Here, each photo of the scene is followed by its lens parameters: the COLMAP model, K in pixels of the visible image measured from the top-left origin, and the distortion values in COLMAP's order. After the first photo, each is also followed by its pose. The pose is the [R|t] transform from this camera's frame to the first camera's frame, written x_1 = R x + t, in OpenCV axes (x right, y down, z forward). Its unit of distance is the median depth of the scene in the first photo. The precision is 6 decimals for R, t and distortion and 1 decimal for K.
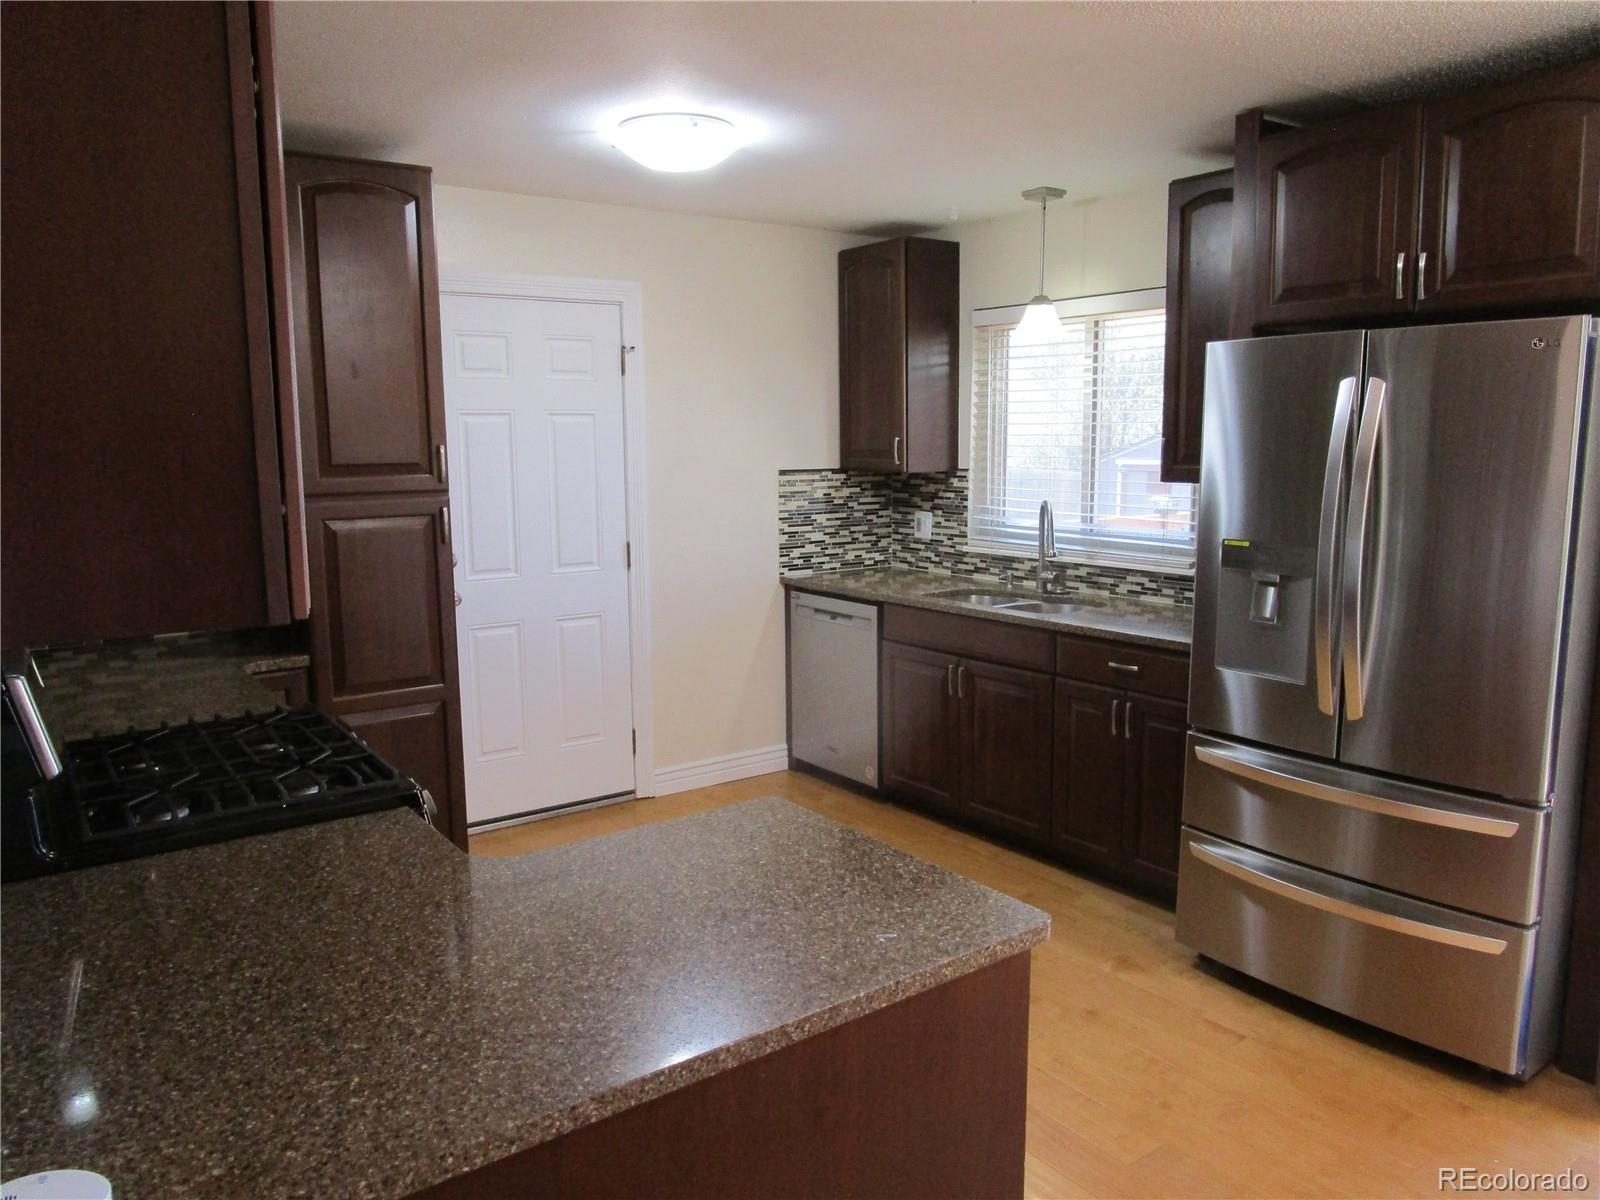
lens RADIAL K [[1143.3, 0, 795.0], [0, 1143.3, 592.8], [0, 0, 1]] dist [-0.029516, 0.012808]
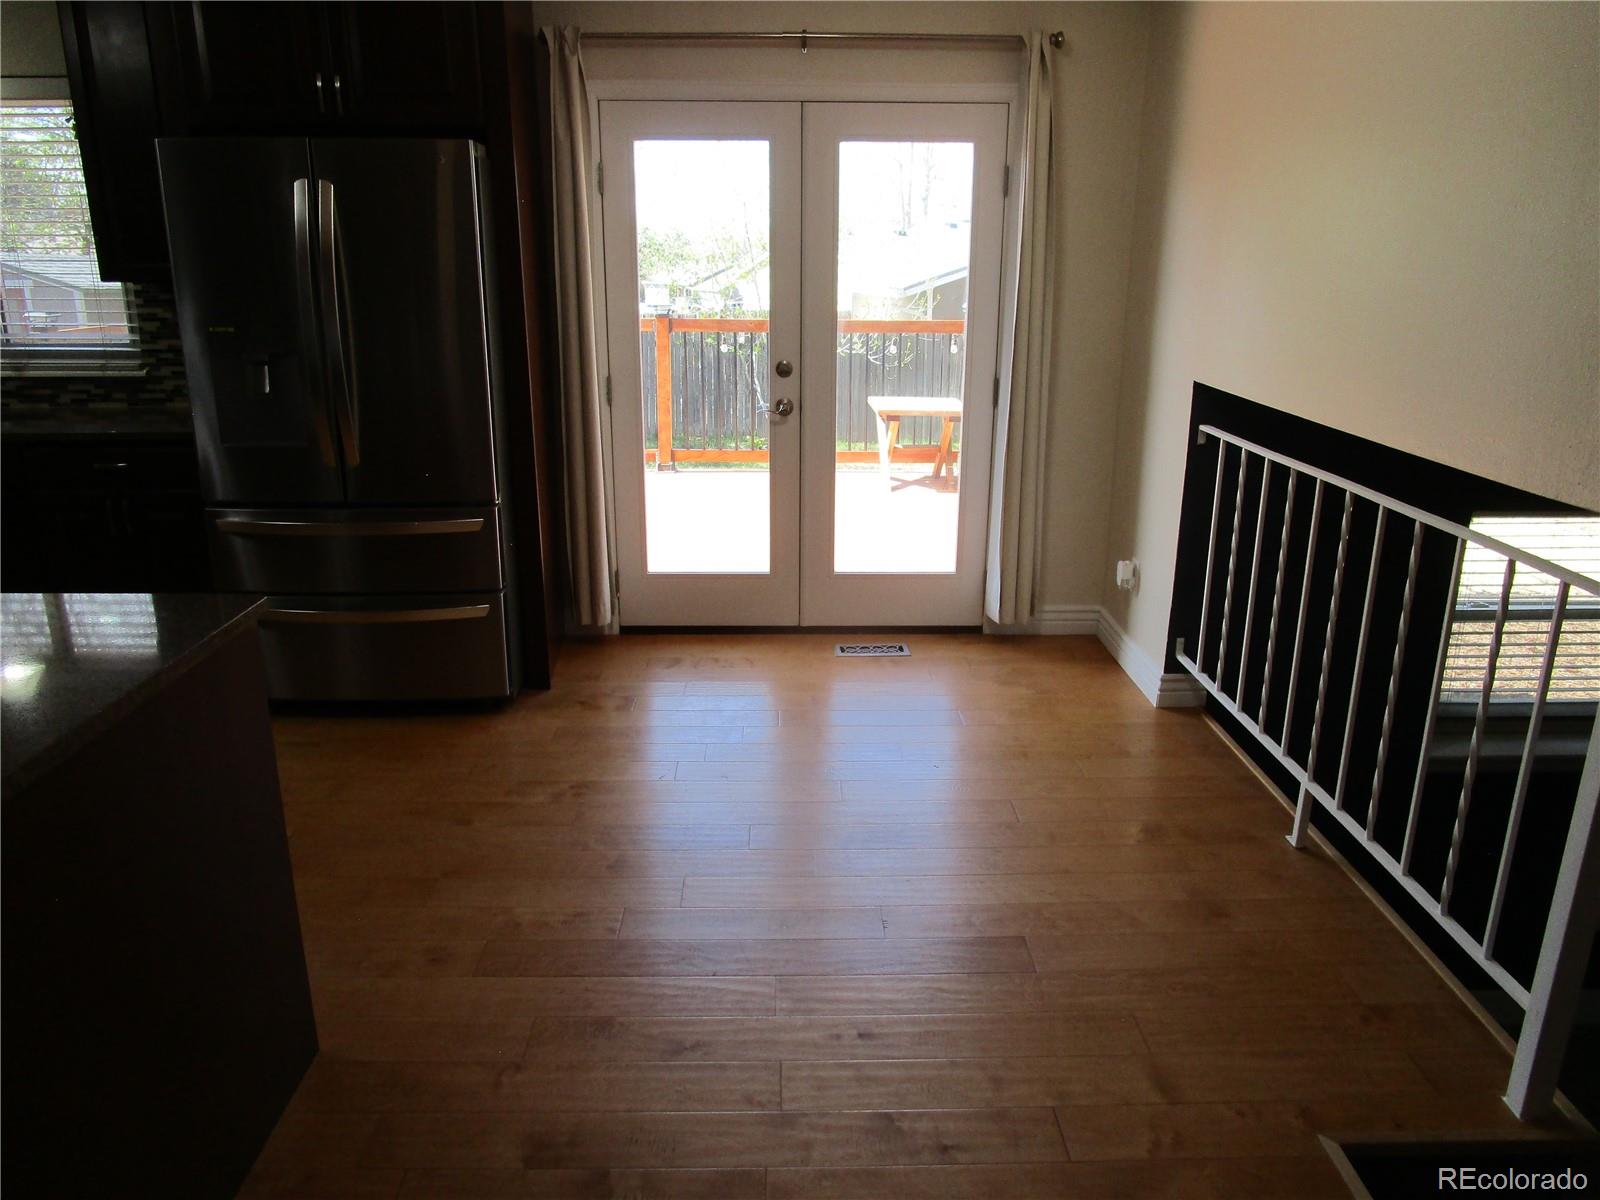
lens RADIAL K [[1143.3, 0, 810.3], [0, 1143.3, 599.4], [0, 0, 1]] dist [-0.029516, 0.012808]
pose [[0.574204, -0.229891, 0.785773, -0.122904], [0.102939, 0.972423, 0.209276, 0.022406], [-0.812215, -0.039281, 0.582034, -0.073299]]
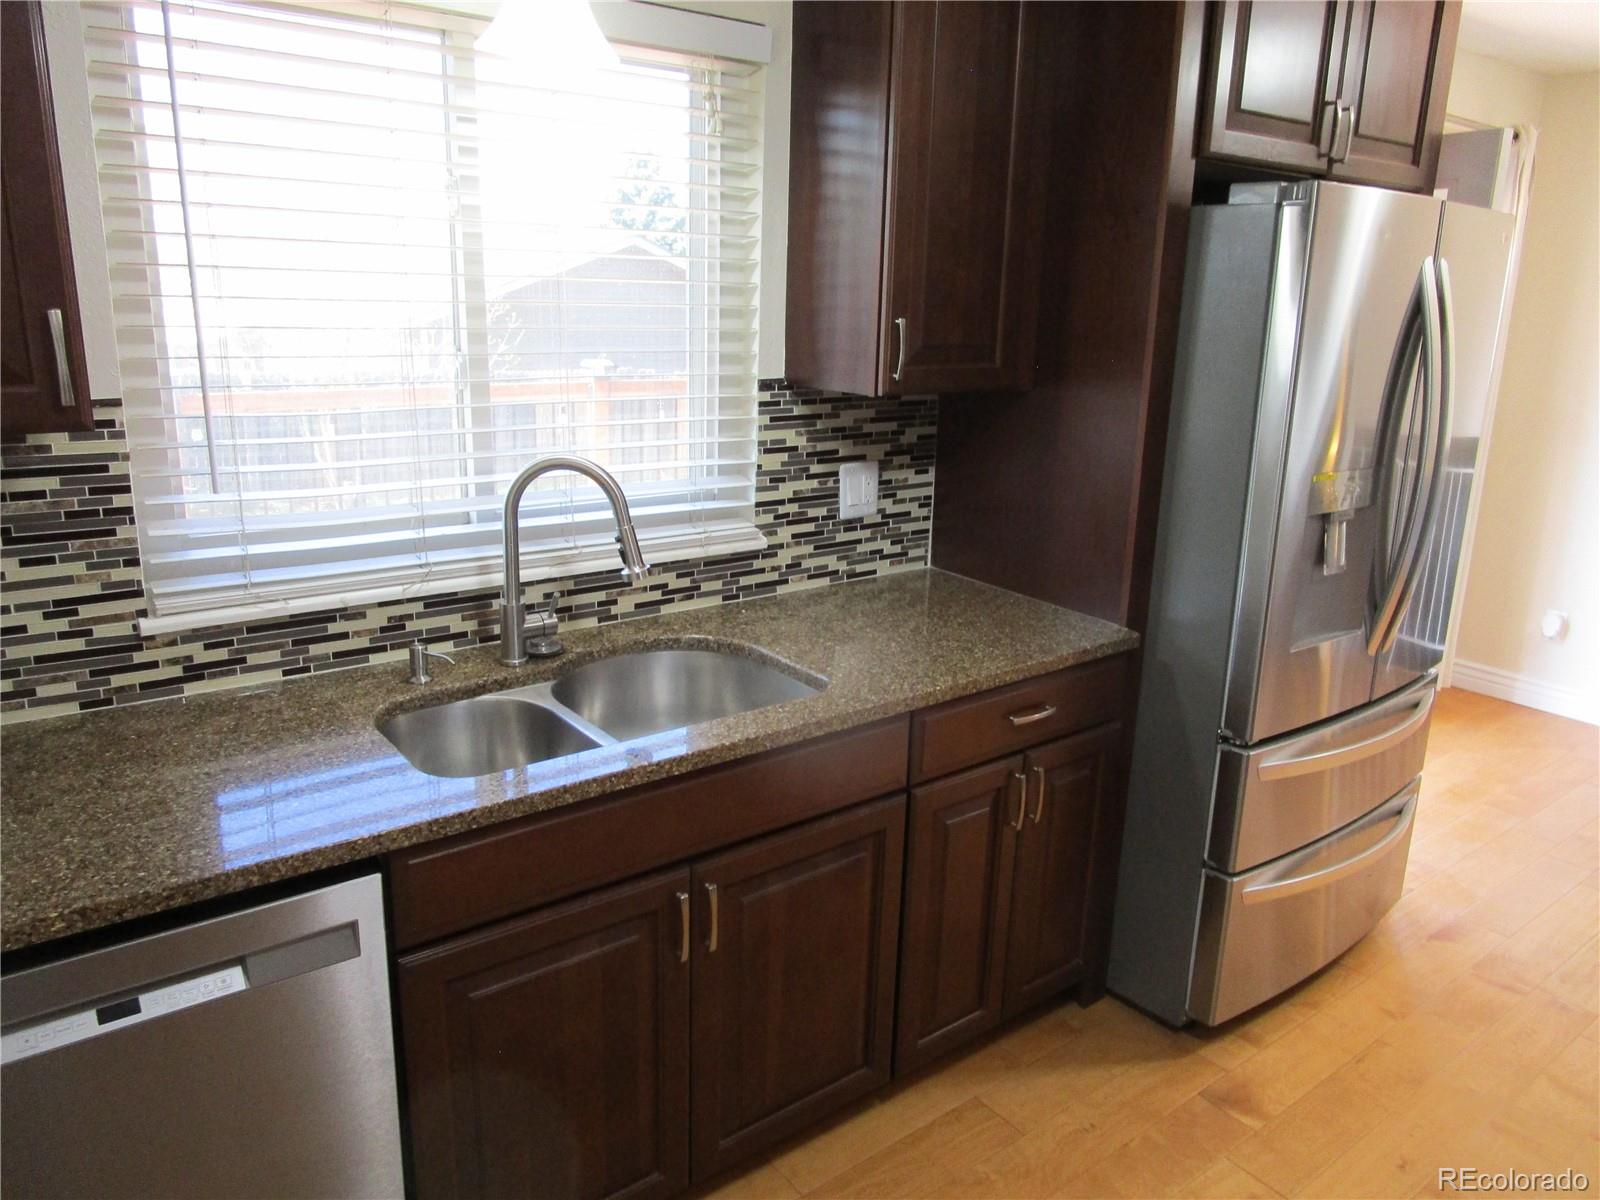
lens RADIAL K [[1143.3, 0, 795.7], [0, 1143.3, 594.7], [0, 0, 1]] dist [-0.029516, 0.012808]
pose [[-0.026141, -0.252098, 0.967349, -0.185813], [0.110201, 0.961055, 0.253436, -0.111313], [-0.993565, 0.113228, 0.002659, 0.775183]]
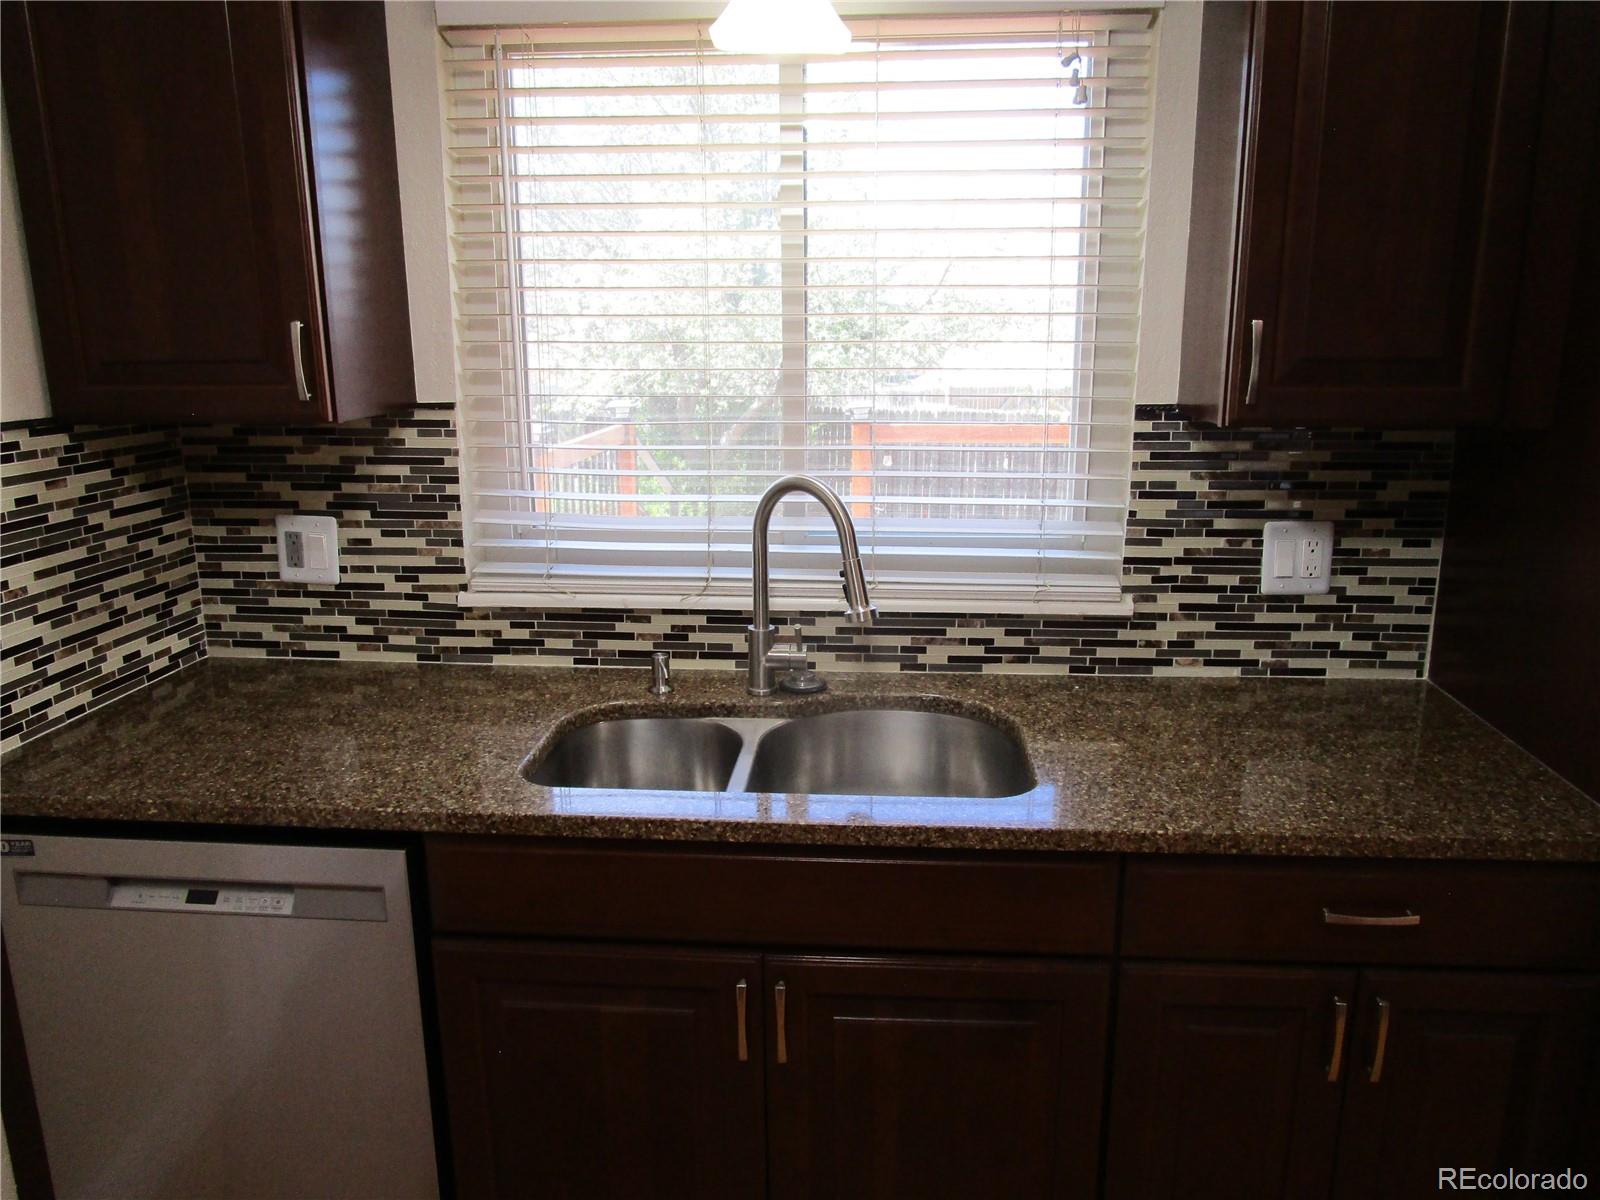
lens RADIAL K [[1143.3, 0, 802.8], [0, 1143.3, 598.9], [0, 0, 1]] dist [-0.029516, 0.012808]
pose [[0.650811, -0.170874, 0.739761, -0.071883], [0.103682, 0.985219, 0.136357, -0.079605], [-0.752127, -0.012042, 0.658908, 0.620336]]
